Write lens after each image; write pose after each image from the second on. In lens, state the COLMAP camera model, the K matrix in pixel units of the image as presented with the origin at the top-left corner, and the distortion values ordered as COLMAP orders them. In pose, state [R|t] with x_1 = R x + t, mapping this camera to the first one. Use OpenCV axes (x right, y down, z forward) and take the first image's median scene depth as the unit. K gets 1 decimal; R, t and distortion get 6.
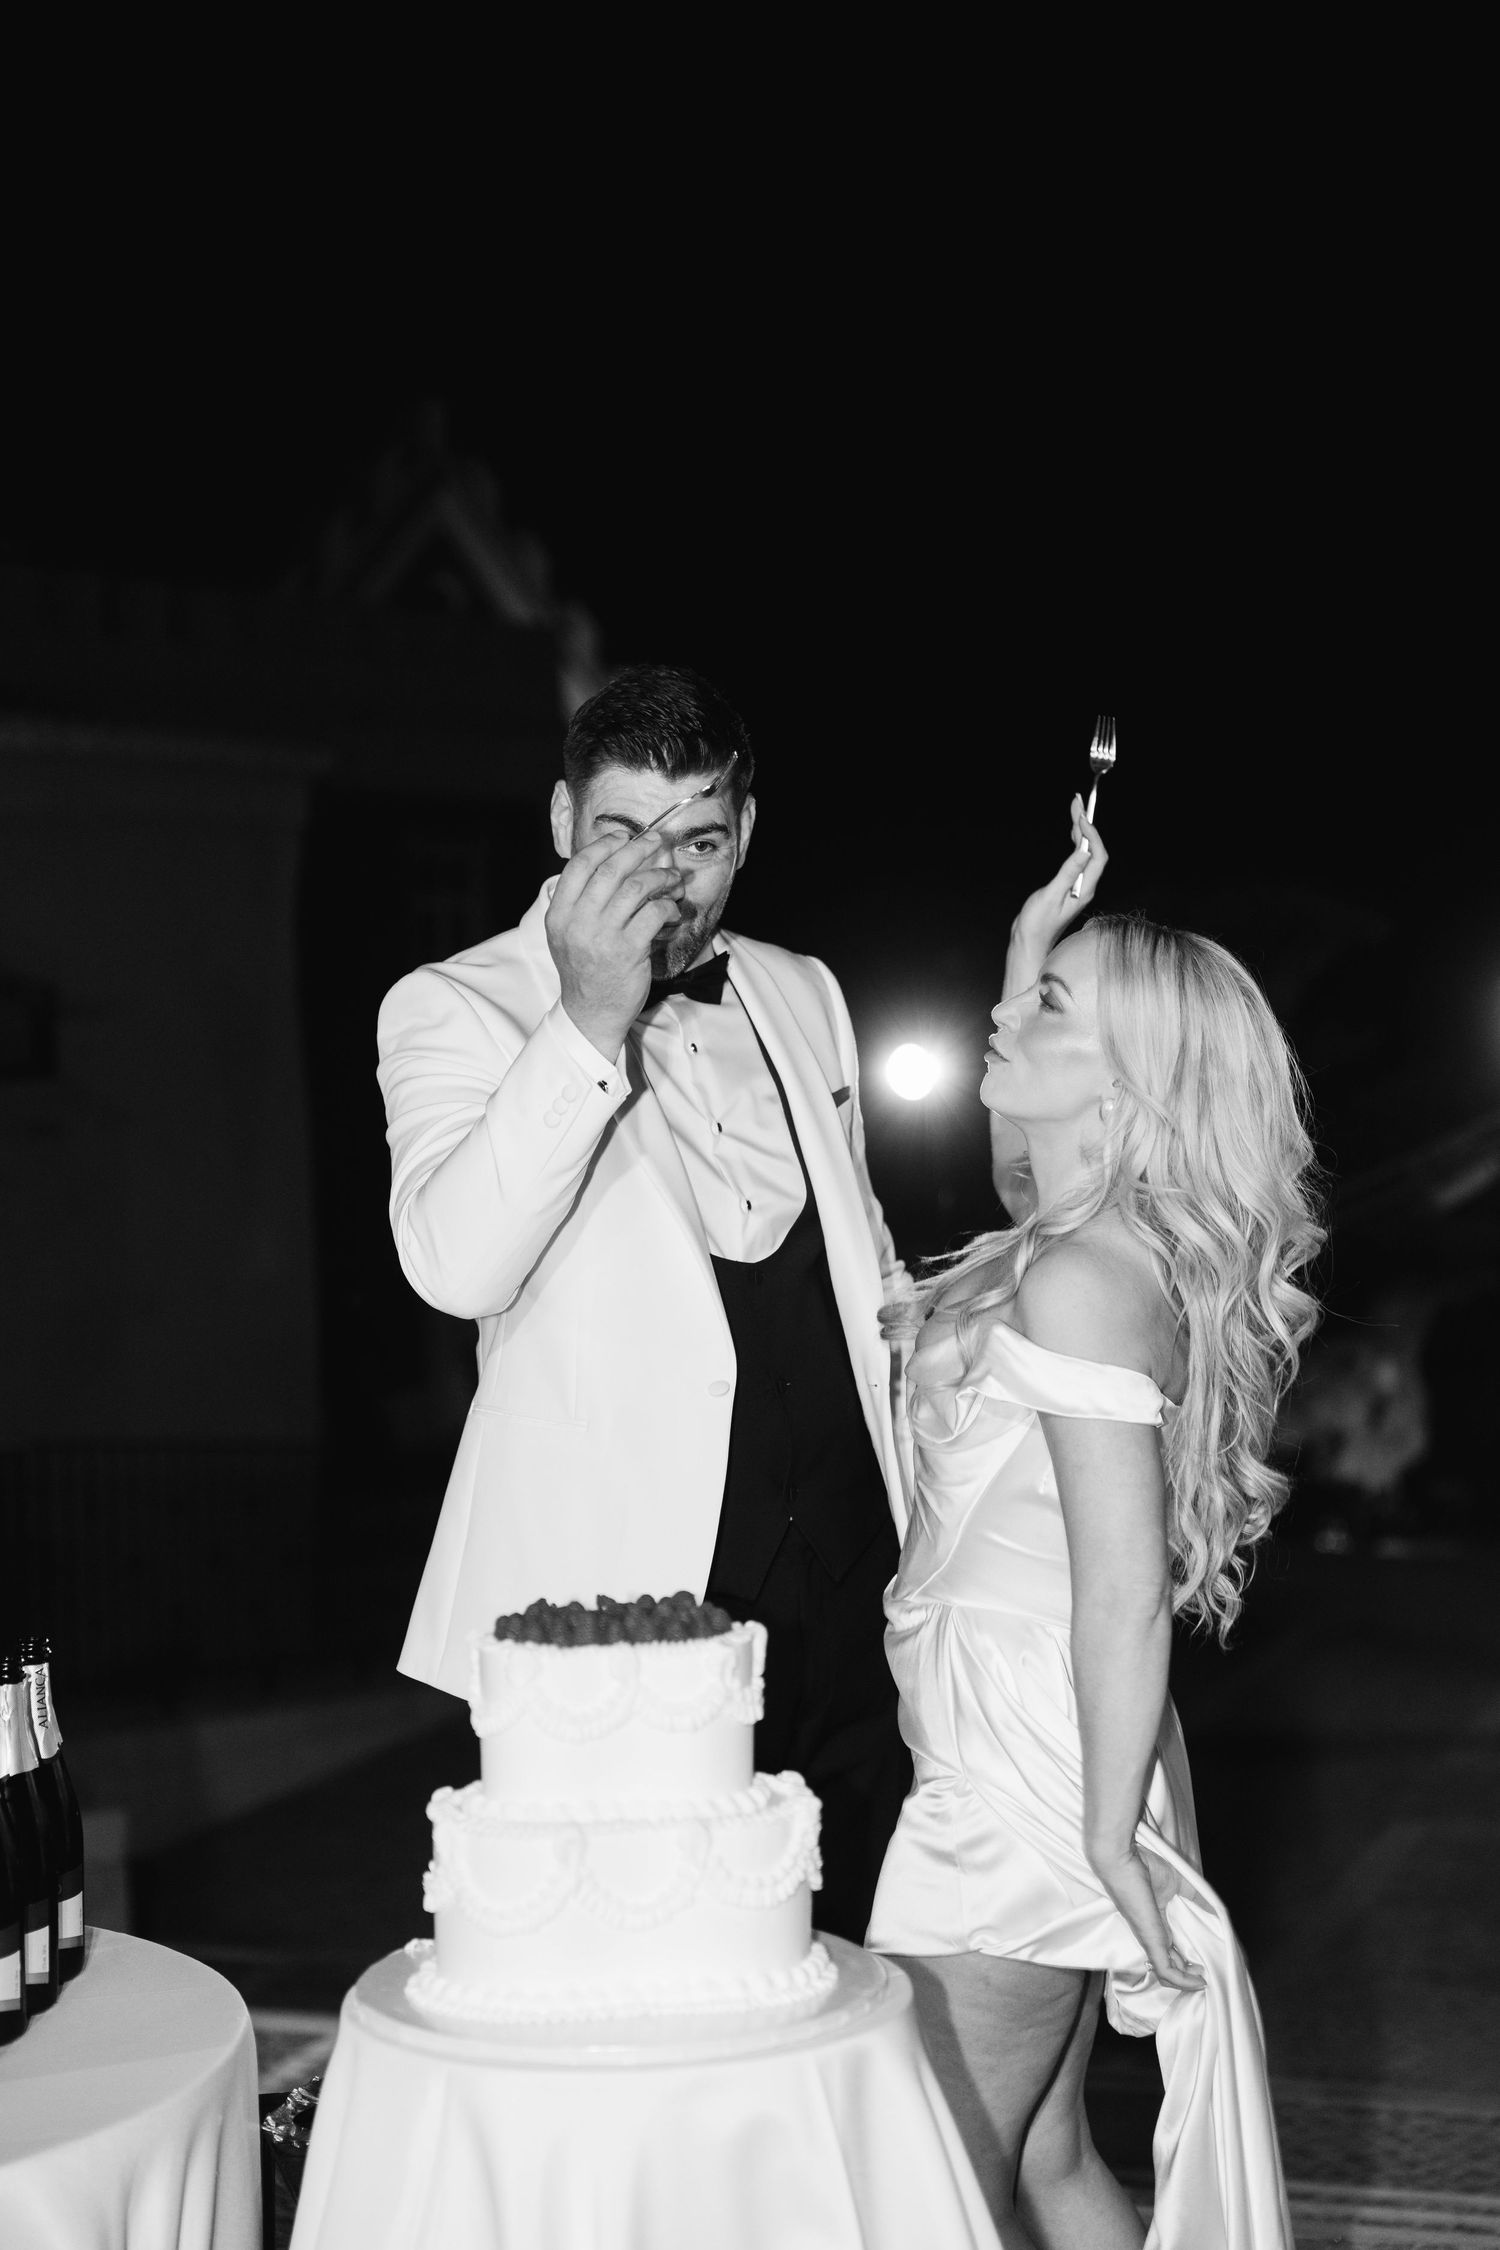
lens RADIAL K [[3551.2, 0, 750.0], [0, 3551.2, 1125.0], [0, 0, 1]] dist [-0.002483, -0.043541]
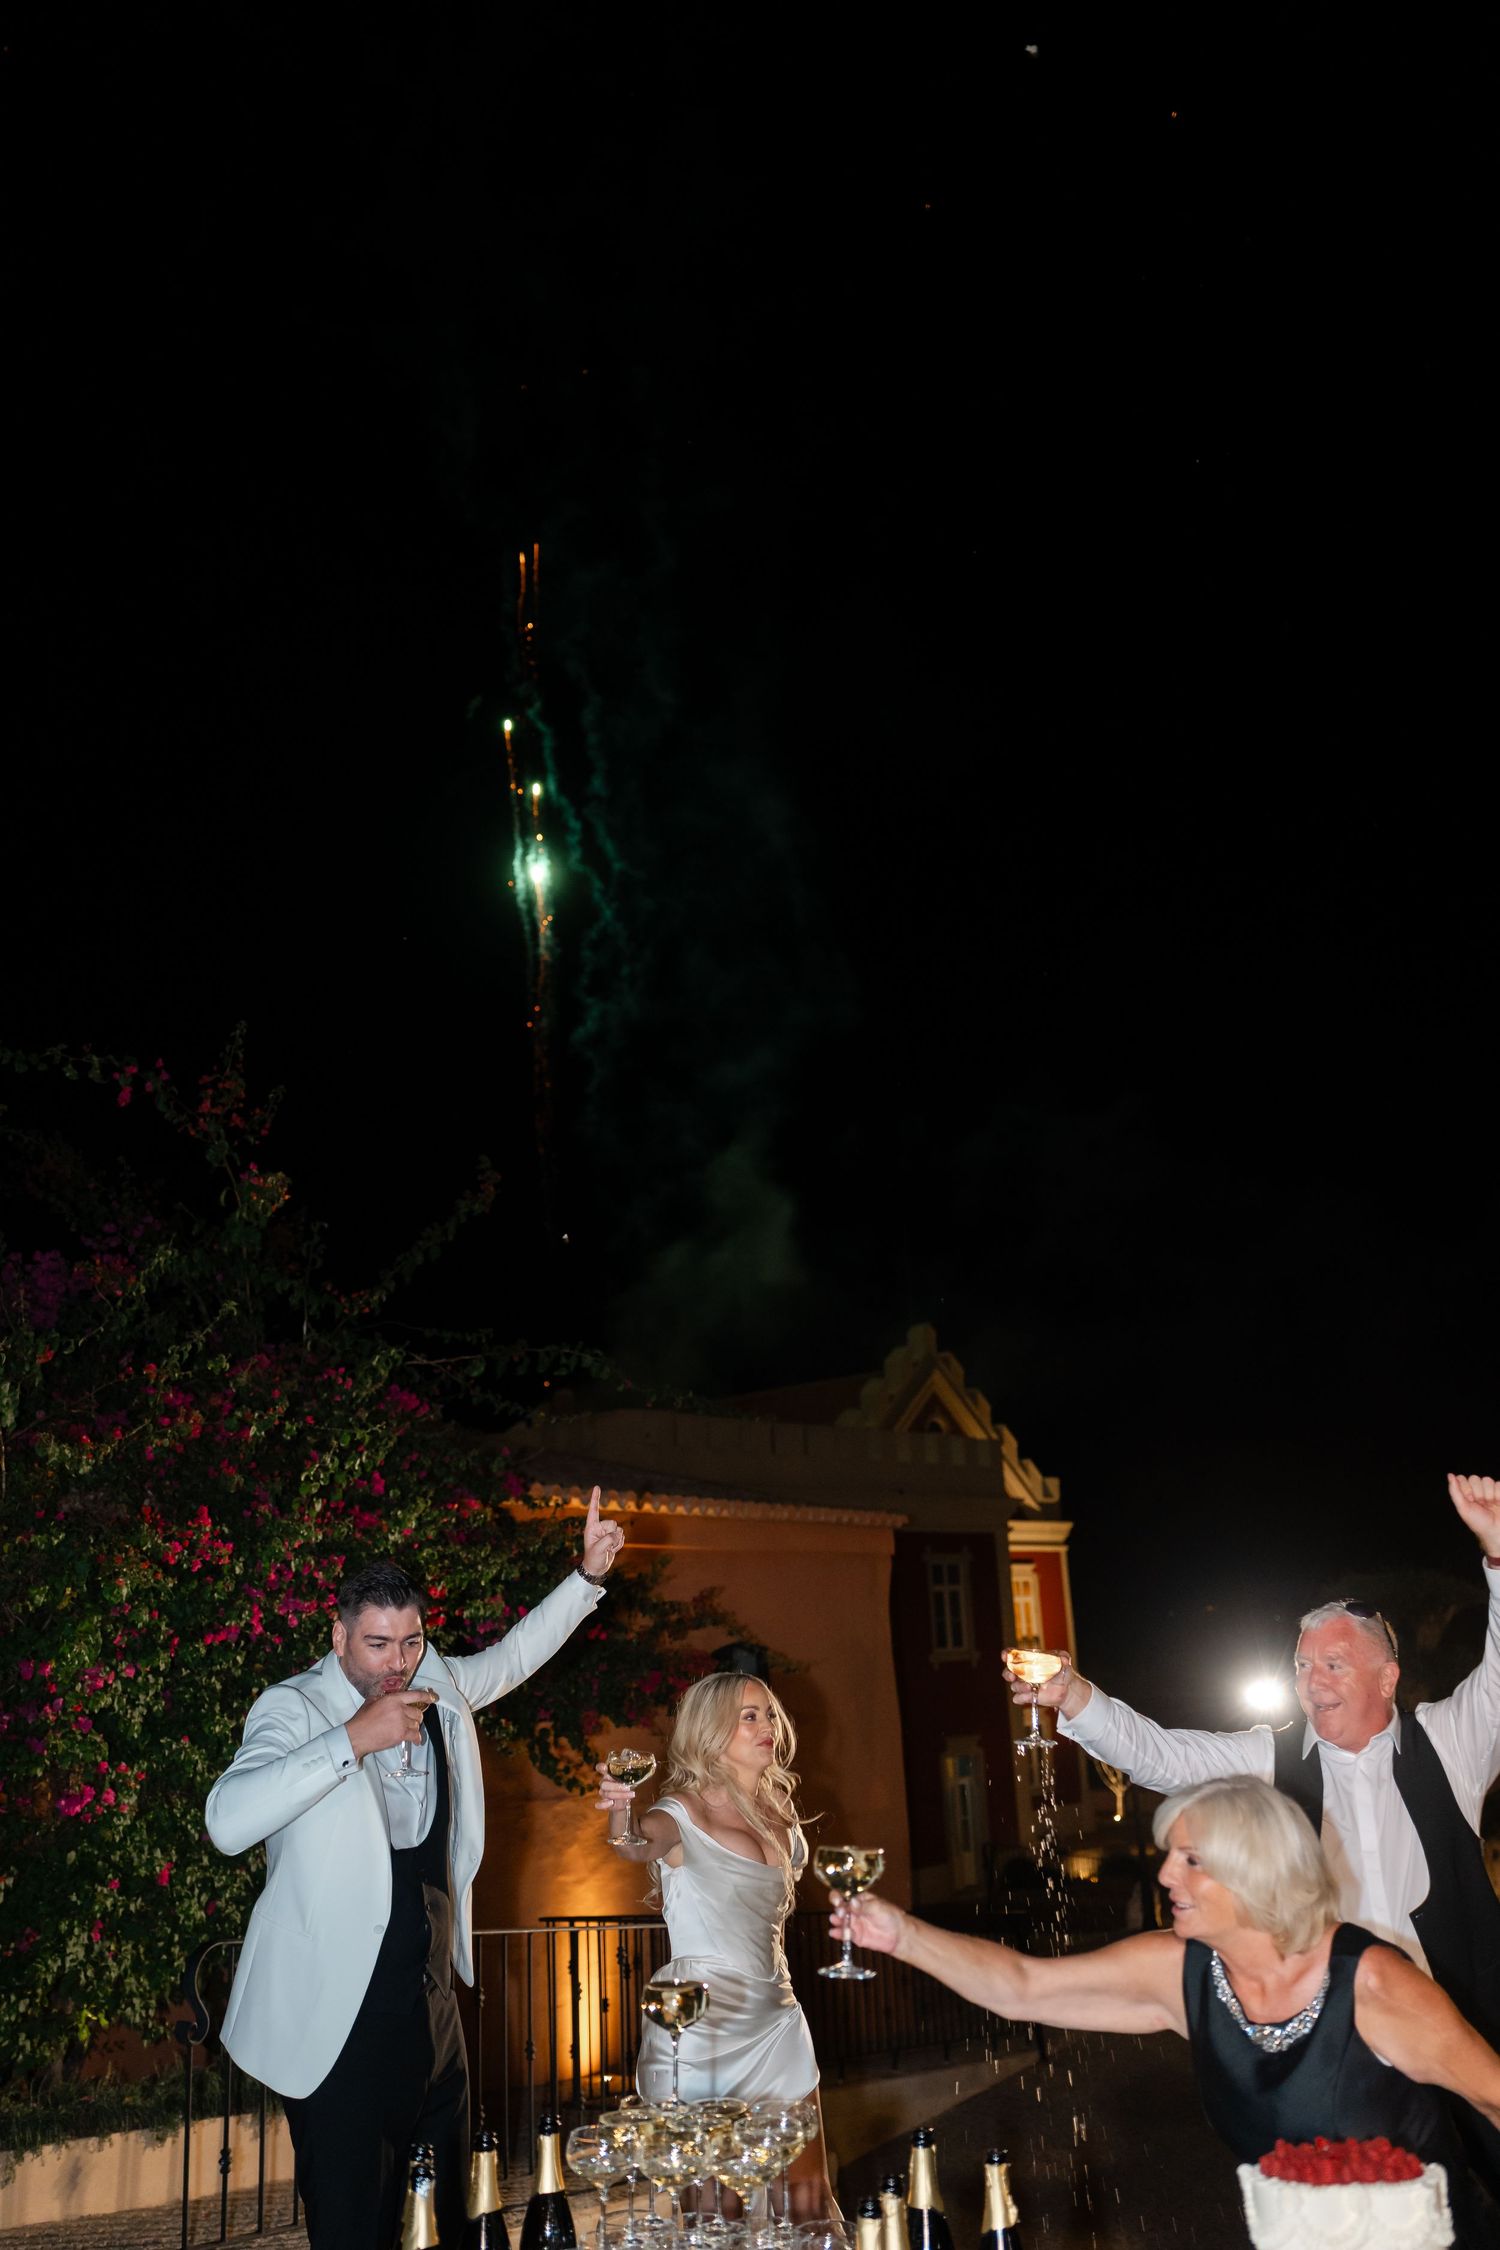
lens RADIAL K [[1794.0, 0, 750.0], [0, 1794.0, 1125.0], [0, 0, 1]] dist [-0.009709, 0.005557]
pose [[0.982819, -0.066705, -0.172096, -0.123912], [0.010466, 0.951051, -0.308858, -0.046334], [0.184274, 0.301750, 0.935409, 0.115176]]
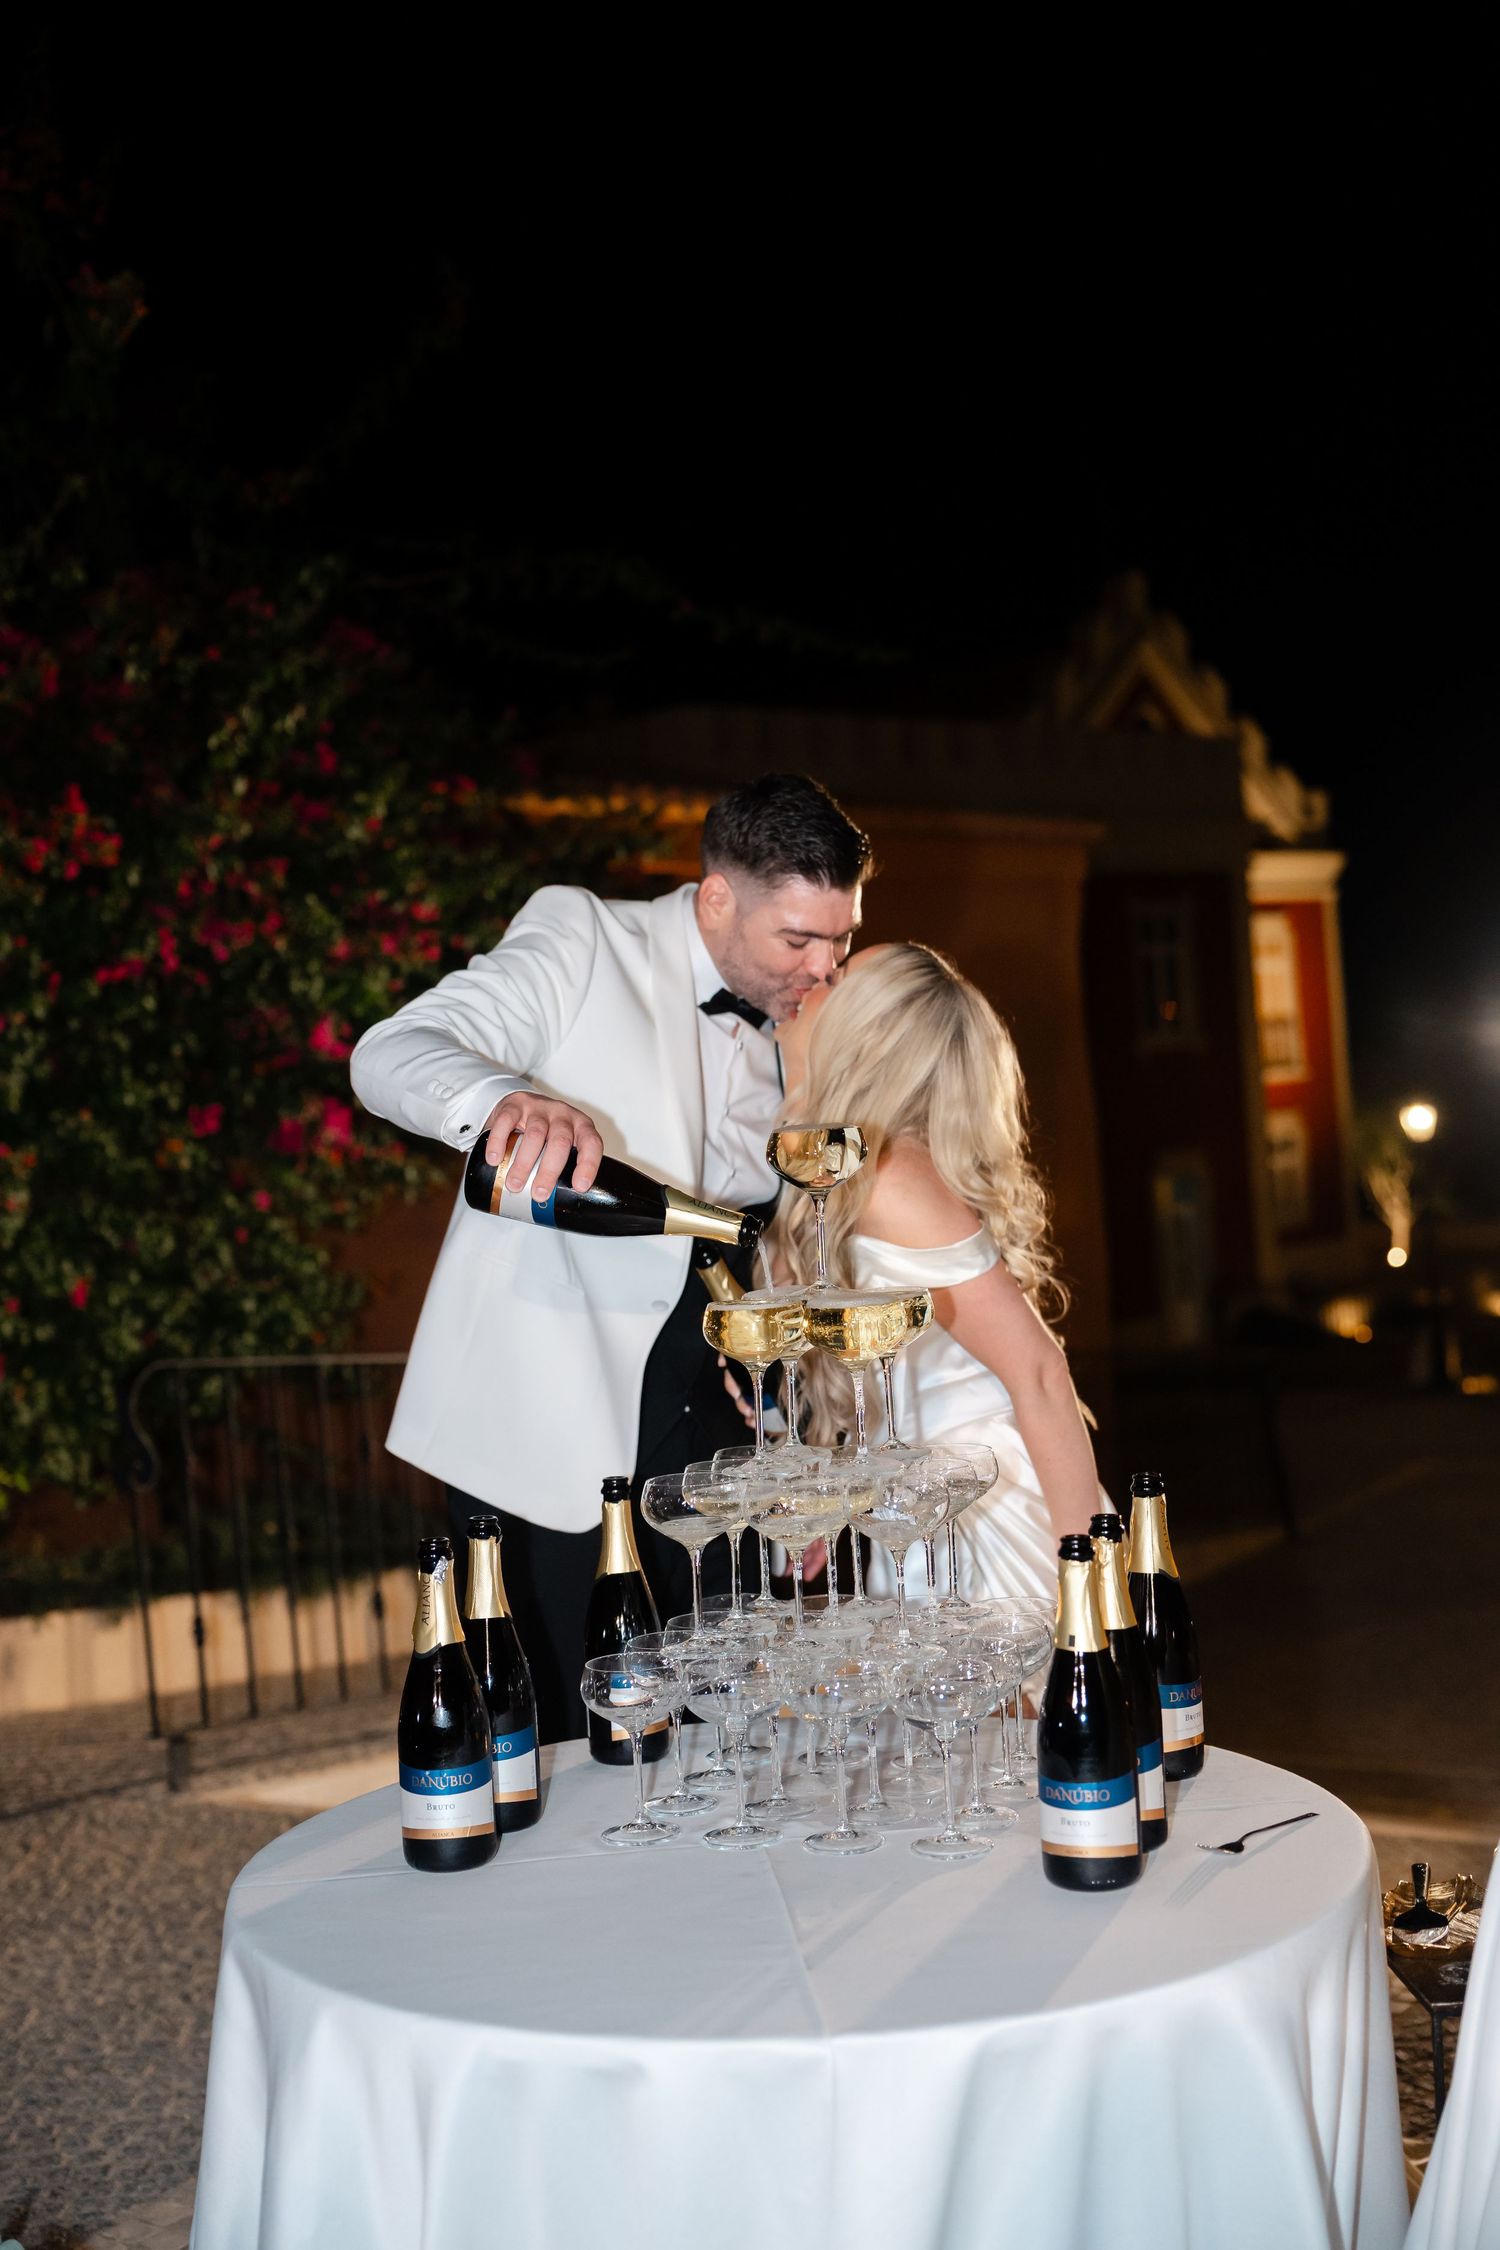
lens RADIAL K [[2618.1, 0, 750.0], [0, 2618.1, 1125.0], [0, 0, 1]] dist [0.006523, -0.025373]
pose [[0.971606, -0.038484, -0.233456, -0.144945], [0.038199, 0.999254, -0.005744, 0.039209], [0.233503, -0.003337, 0.972350, 0.204380]]
